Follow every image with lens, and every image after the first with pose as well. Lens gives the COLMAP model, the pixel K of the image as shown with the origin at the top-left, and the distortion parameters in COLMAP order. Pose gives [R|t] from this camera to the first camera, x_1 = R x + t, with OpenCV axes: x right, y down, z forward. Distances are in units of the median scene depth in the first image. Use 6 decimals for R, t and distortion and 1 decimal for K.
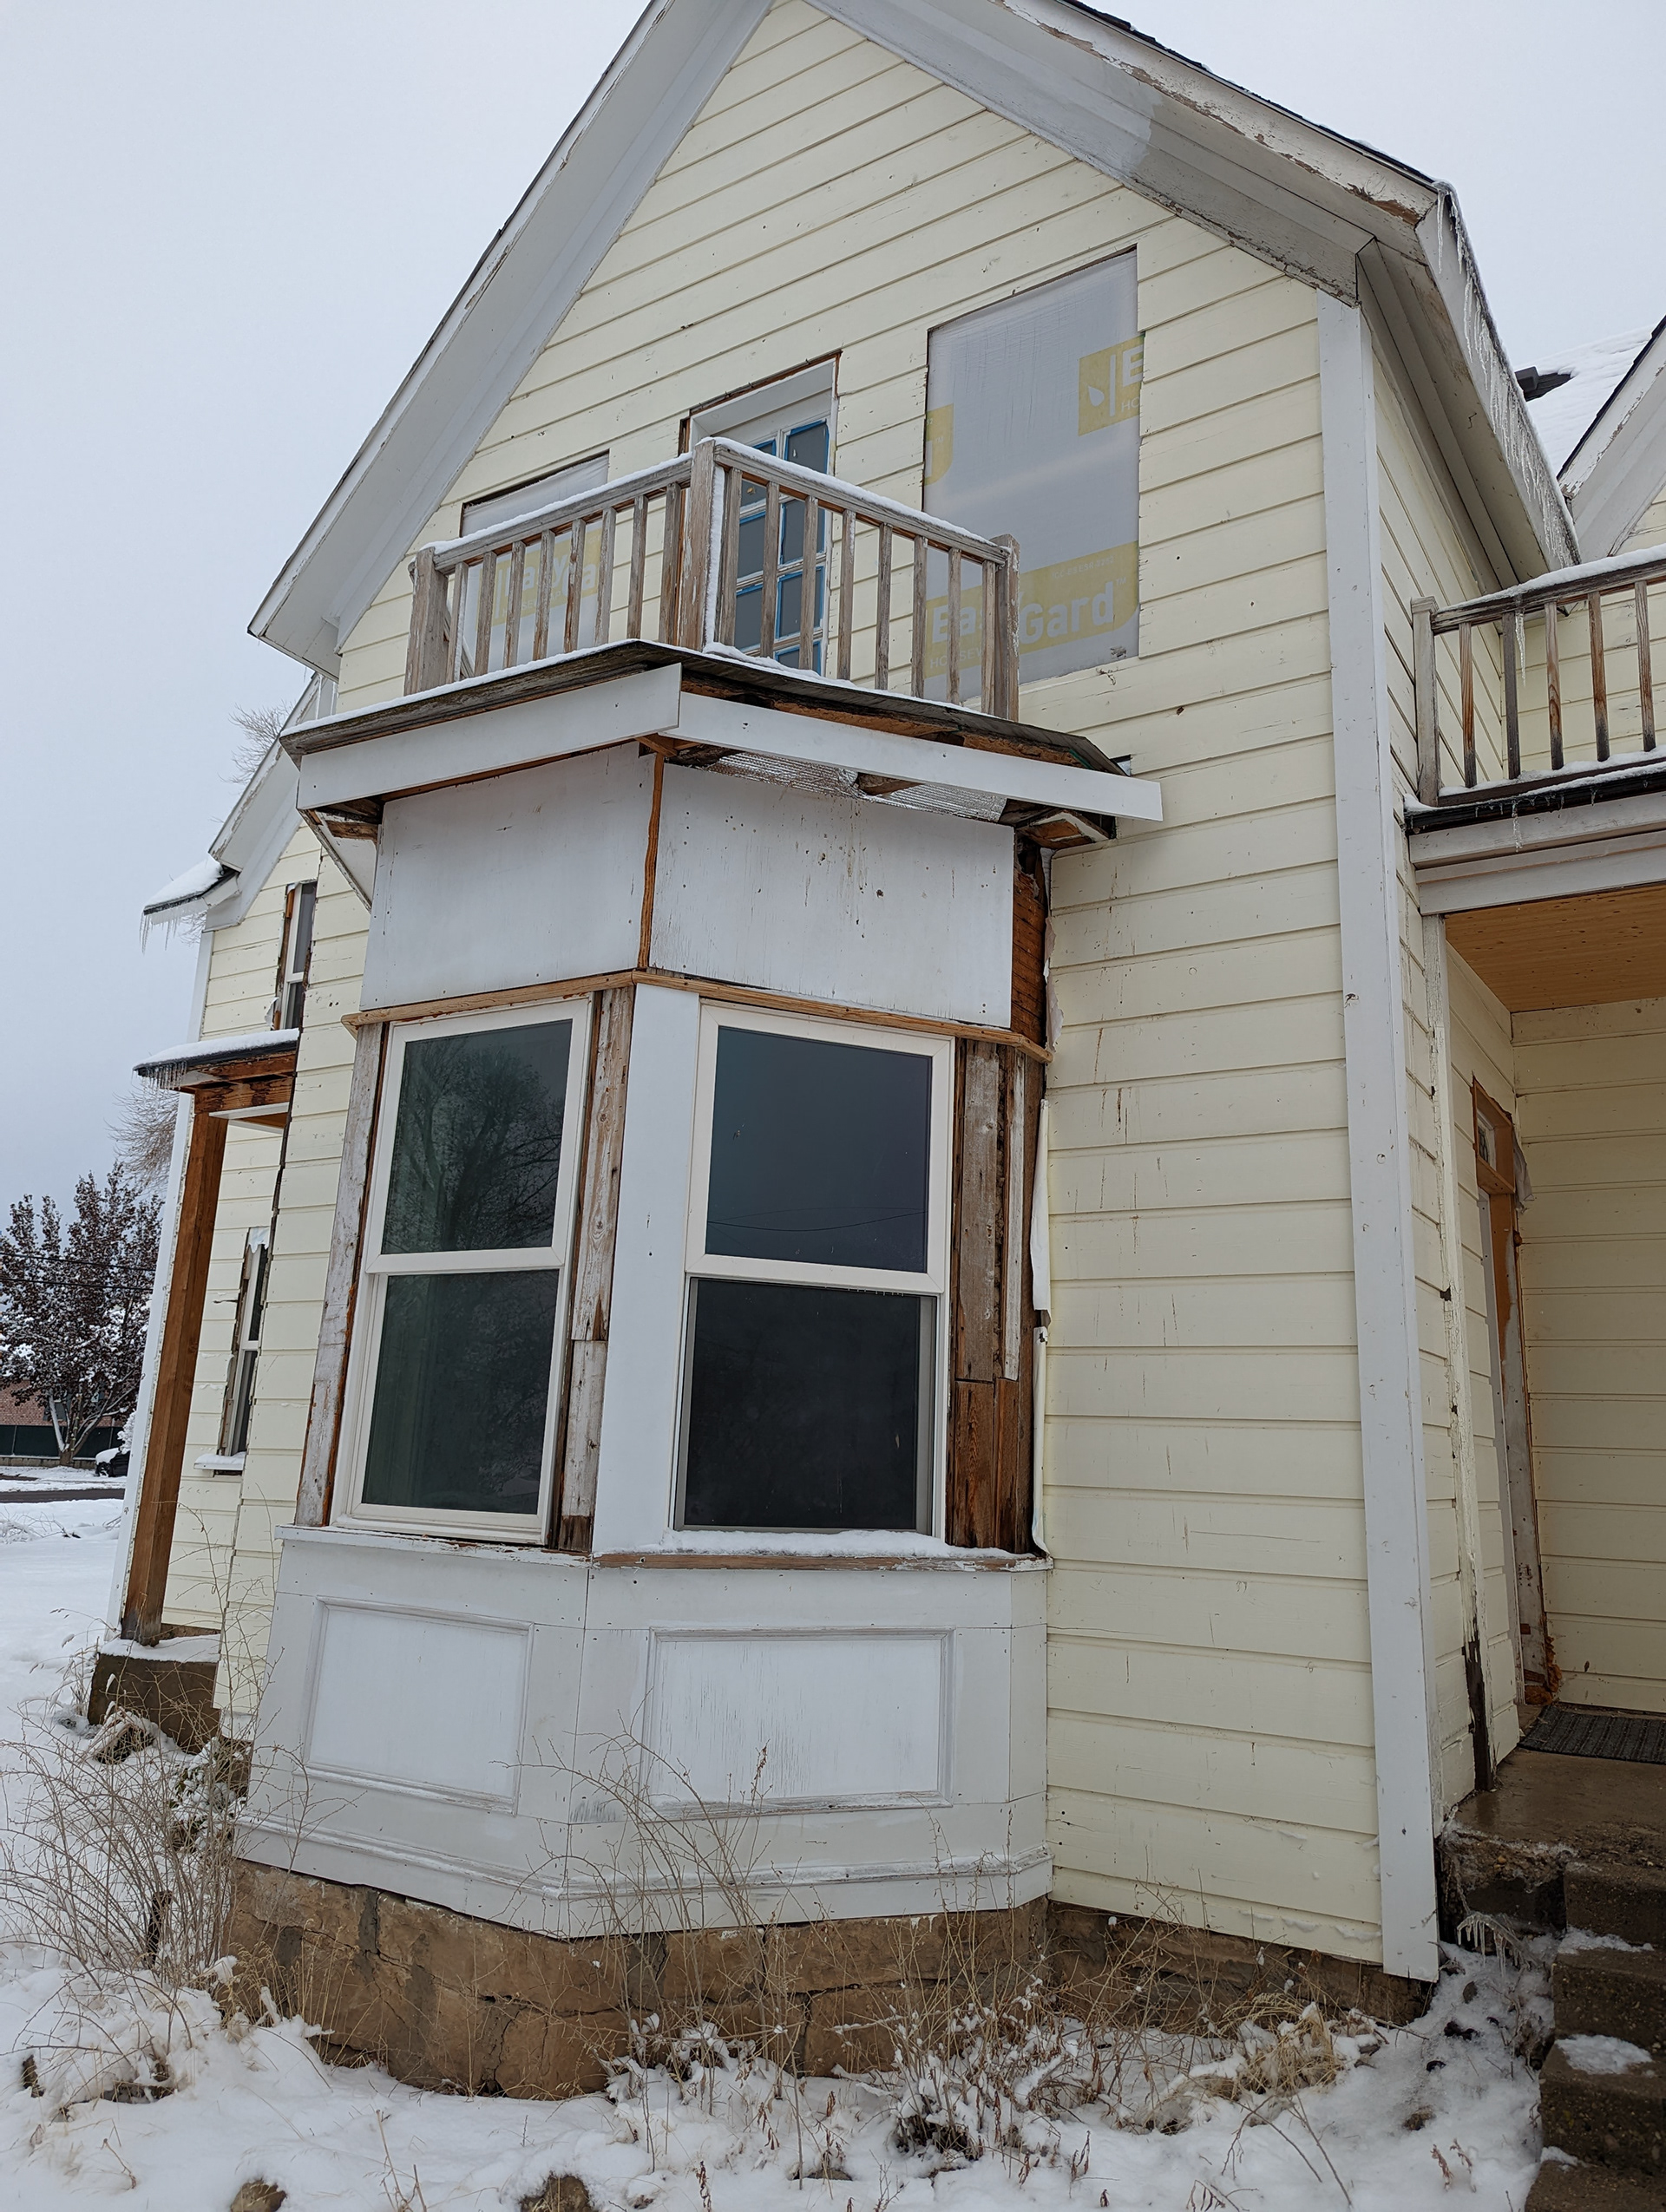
lens RADIAL K [[1555.6, 0, 858.6], [0, 1555.6, 1108.8], [0, 0, 1]] dist [0.069820, -0.066370]
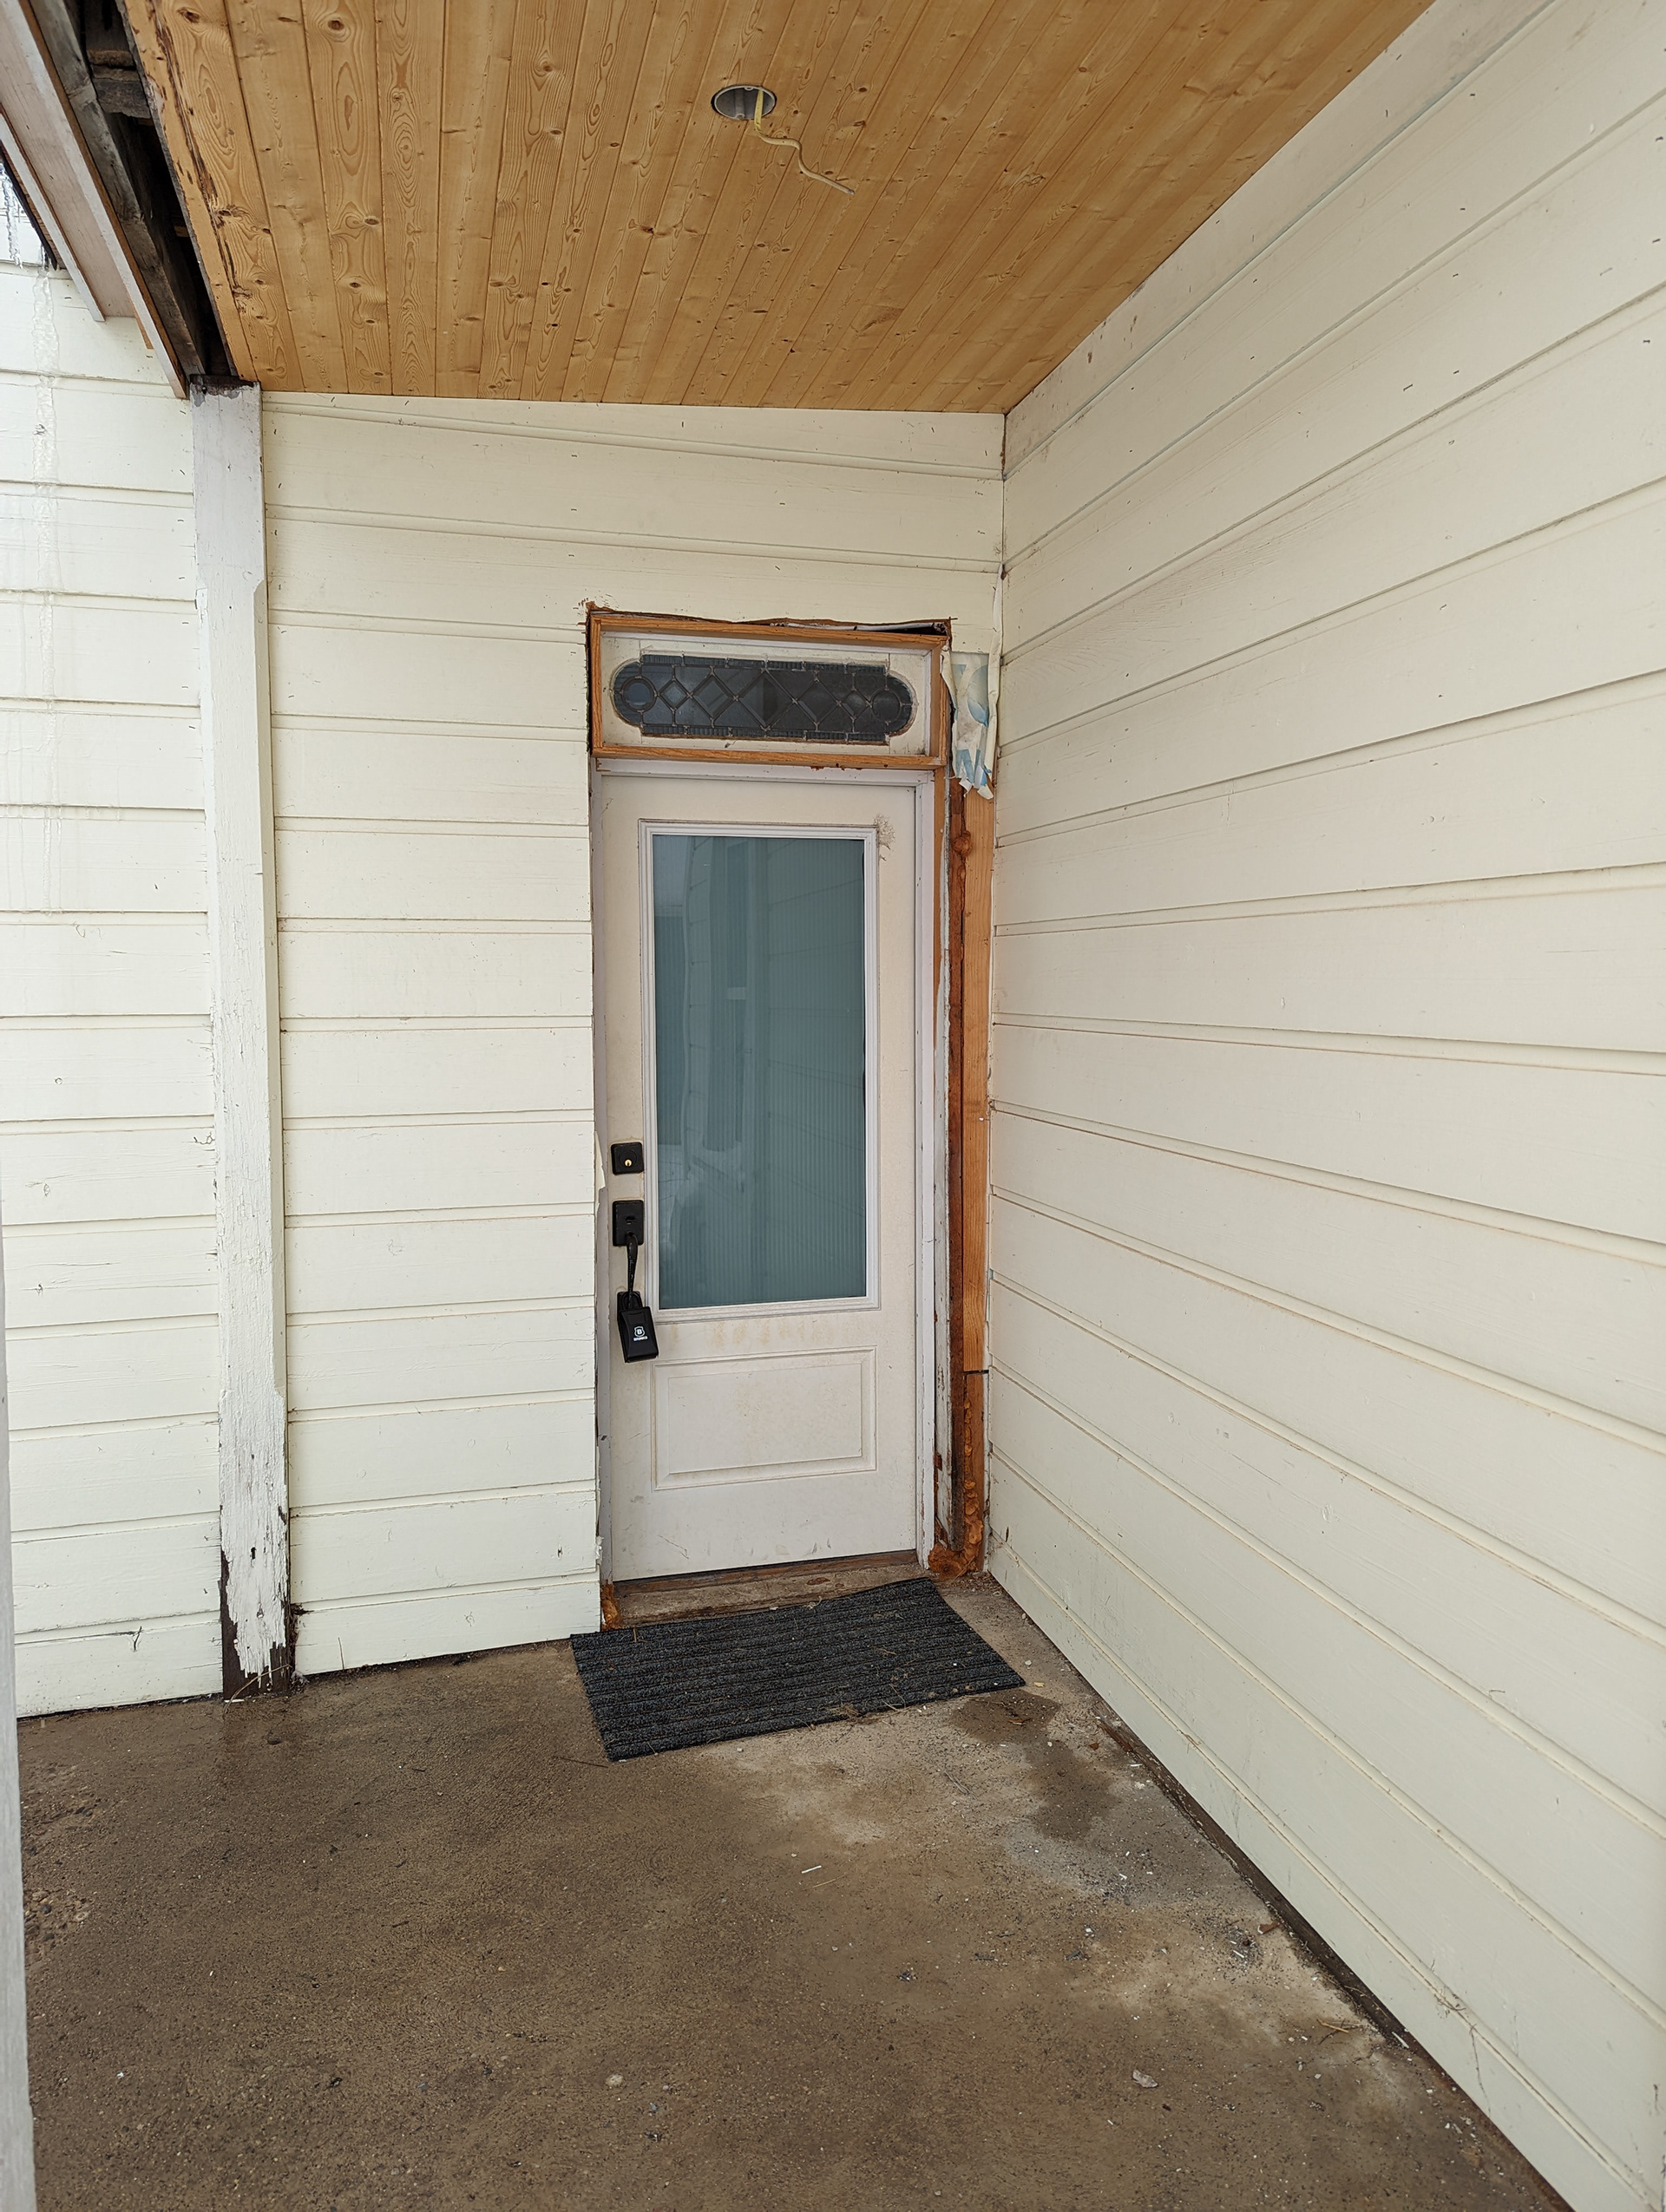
lens RADIAL K [[1555.6, 0, 847.8], [0, 1555.6, 1089.1], [0, 0, 1]] dist [0.069820, -0.066370]
pose [[0.724073, 0.016760, -0.689520, 1.063990], [0.176434, 0.961943, 0.208657, 0.056725], [0.666776, -0.272737, 0.693559, 0.735955]]
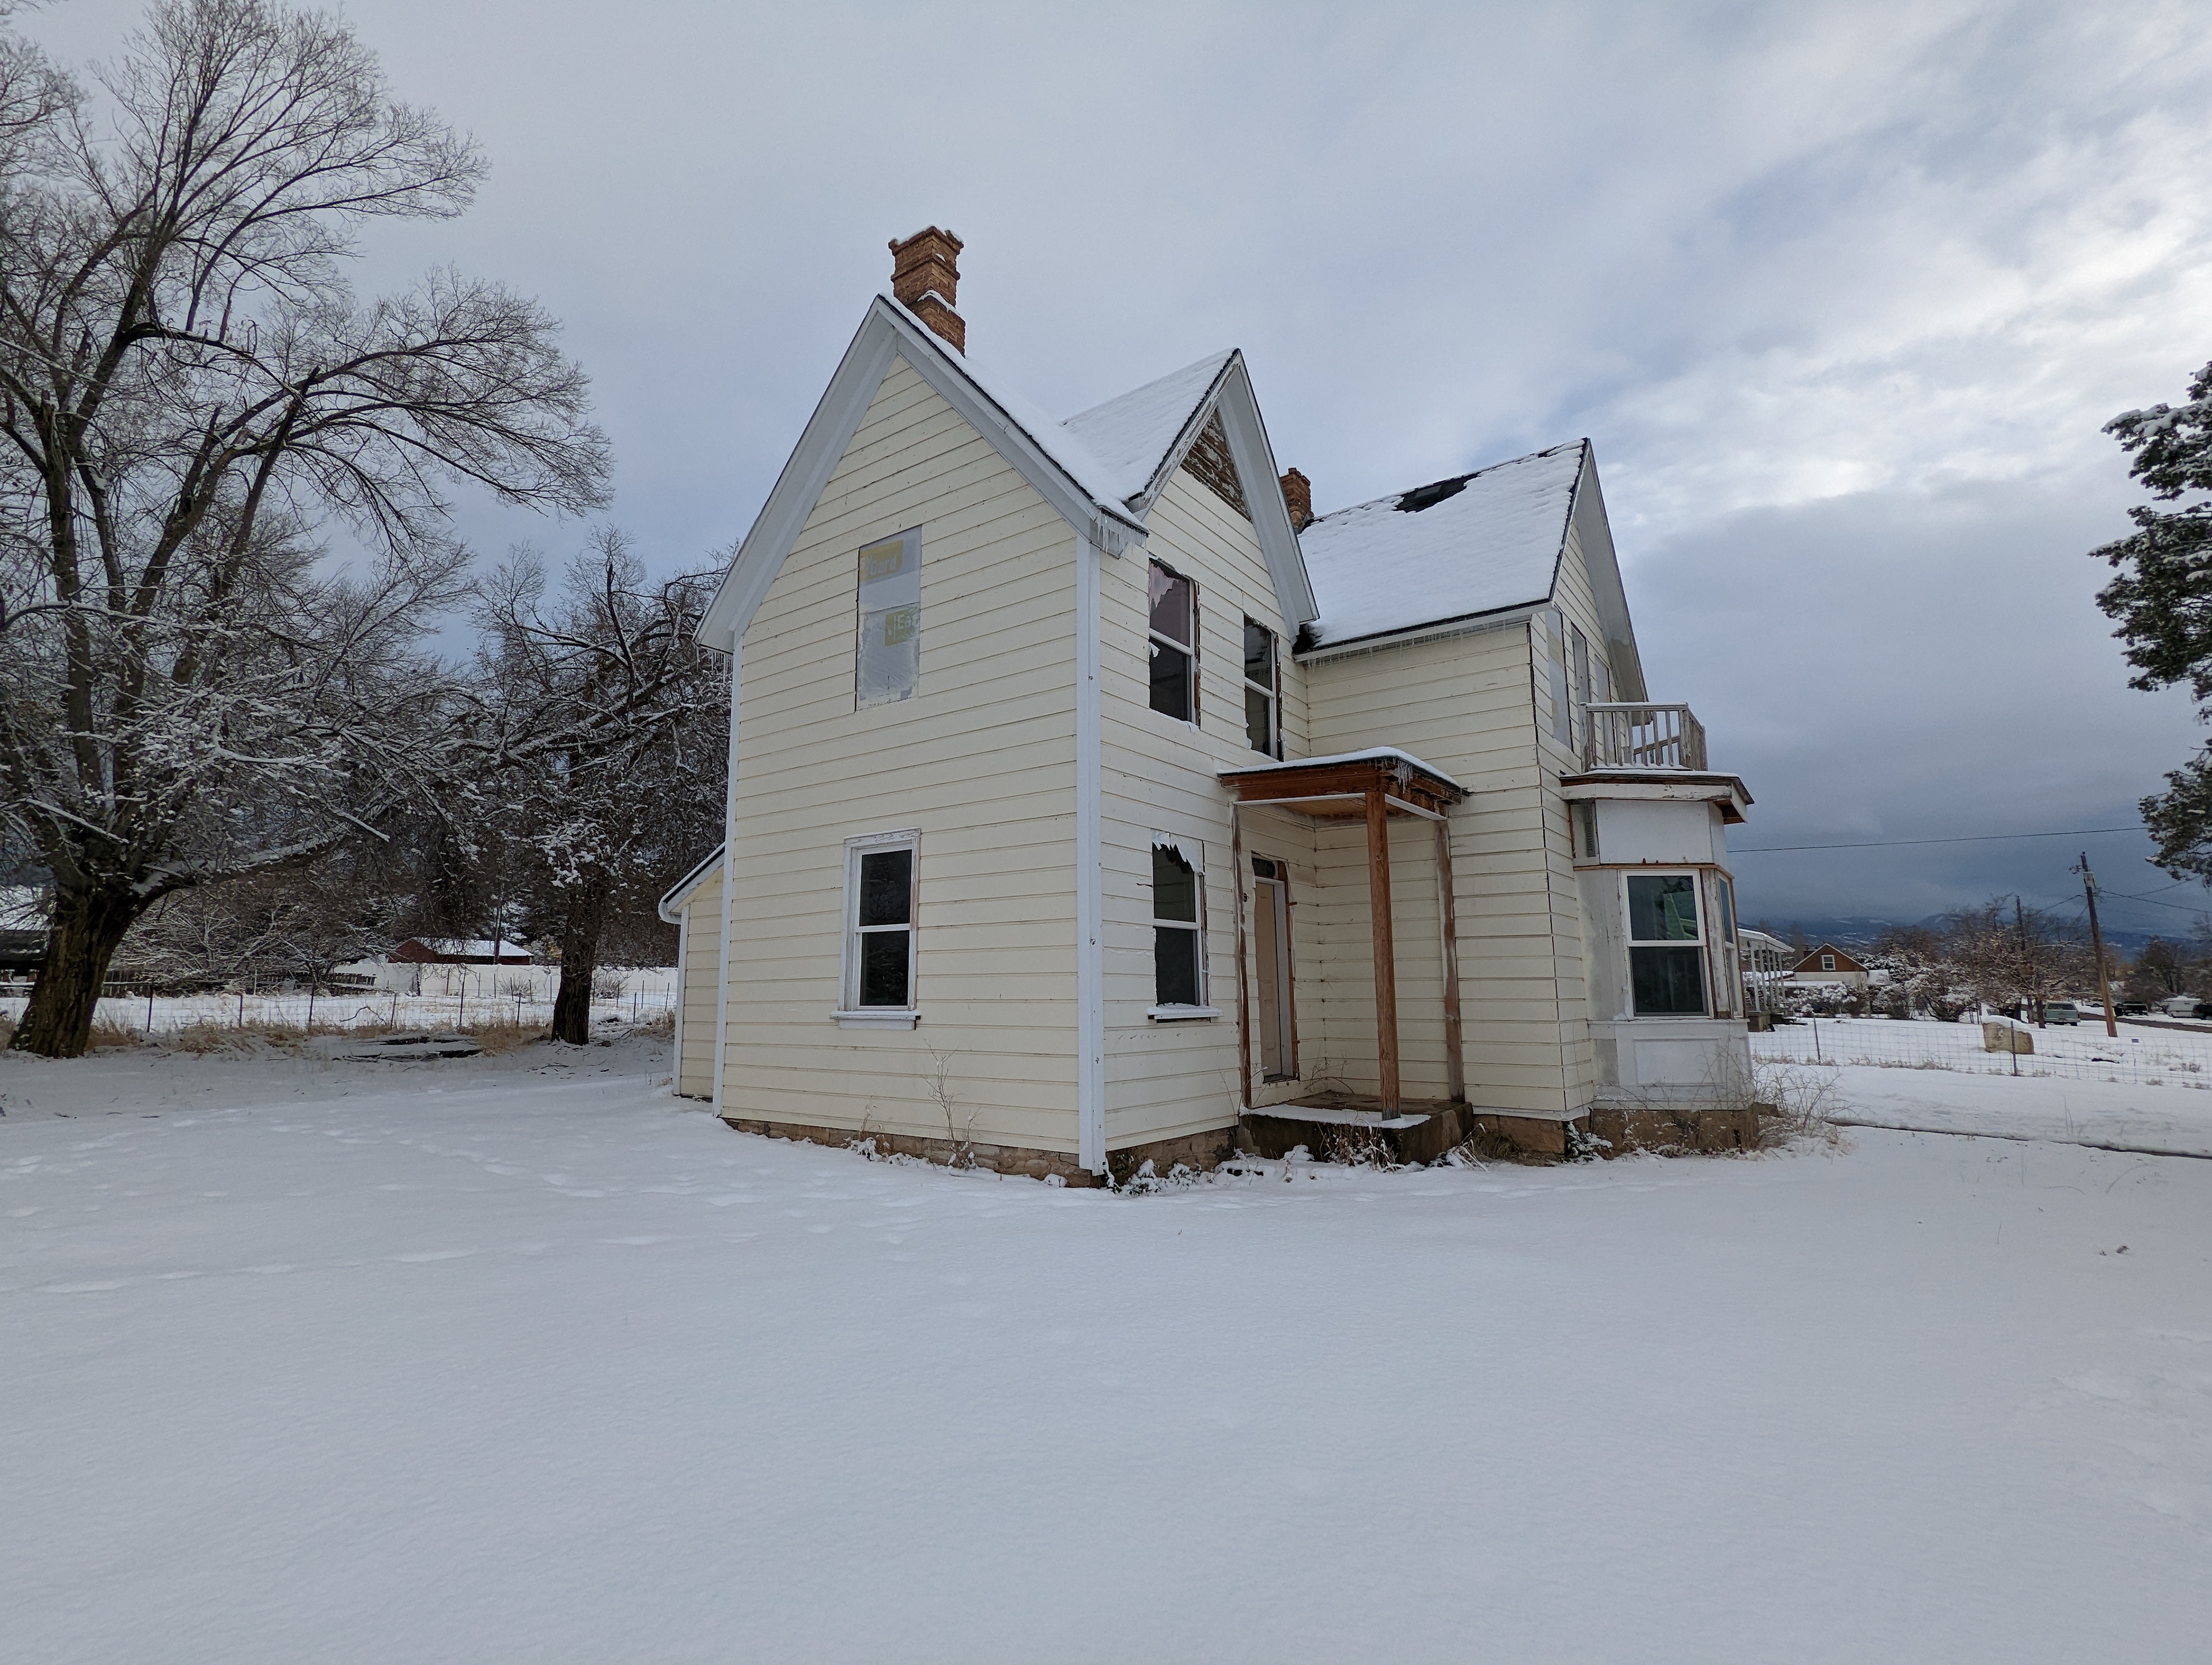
lens RADIAL K [[1051.5, 0, 1111.9], [0, 1051.5, 833.0], [0, 0, 1]] dist [0.000156, 0.000610]
pose [[0.083071, 0.118885, 0.989427, -2.747284], [-0.212933, 0.972047, -0.098919, 0.380724], [-0.973529, -0.202464, 0.106064, 2.124910]]
